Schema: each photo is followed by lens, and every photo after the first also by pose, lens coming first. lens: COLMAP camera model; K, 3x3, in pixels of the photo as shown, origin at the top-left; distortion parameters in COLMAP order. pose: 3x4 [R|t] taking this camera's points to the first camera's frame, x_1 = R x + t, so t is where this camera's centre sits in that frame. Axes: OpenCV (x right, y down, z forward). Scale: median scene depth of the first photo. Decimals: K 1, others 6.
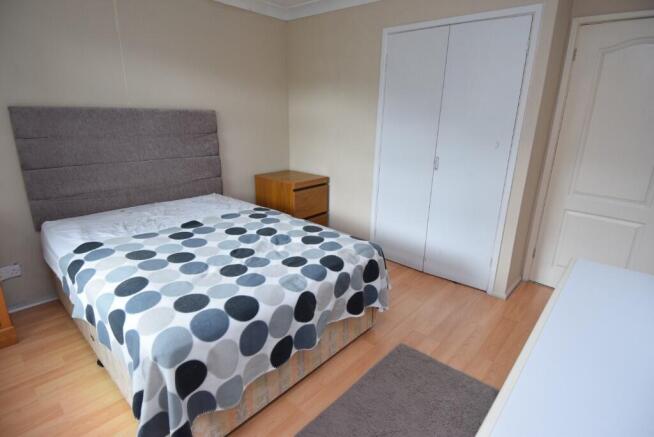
lens RADIAL K [[346.6, 0, 328.1], [0, 346.6, 214.7], [0, 0, 1]] dist [-0.000455, -0.000921]
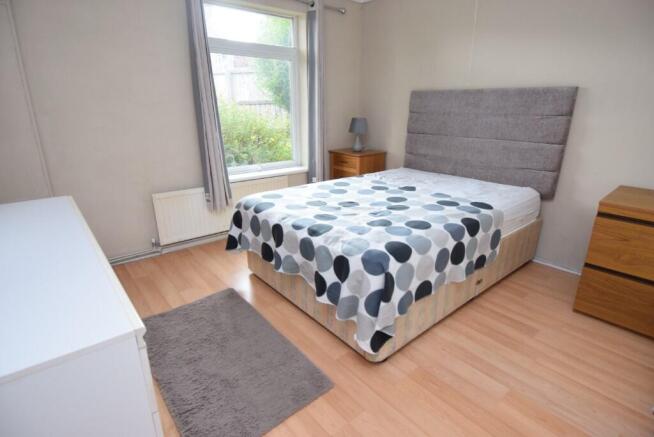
lens RADIAL K [[346.6, 0, 329.2], [0, 346.6, 220.7], [0, 0, 1]] dist [-0.000455, -0.000921]
pose [[-0.158804, 0.296661, -0.941687, 0.825434], [-0.285368, 0.899289, 0.331428, -0.196300], [0.945170, 0.321359, -0.058153, 0.933208]]
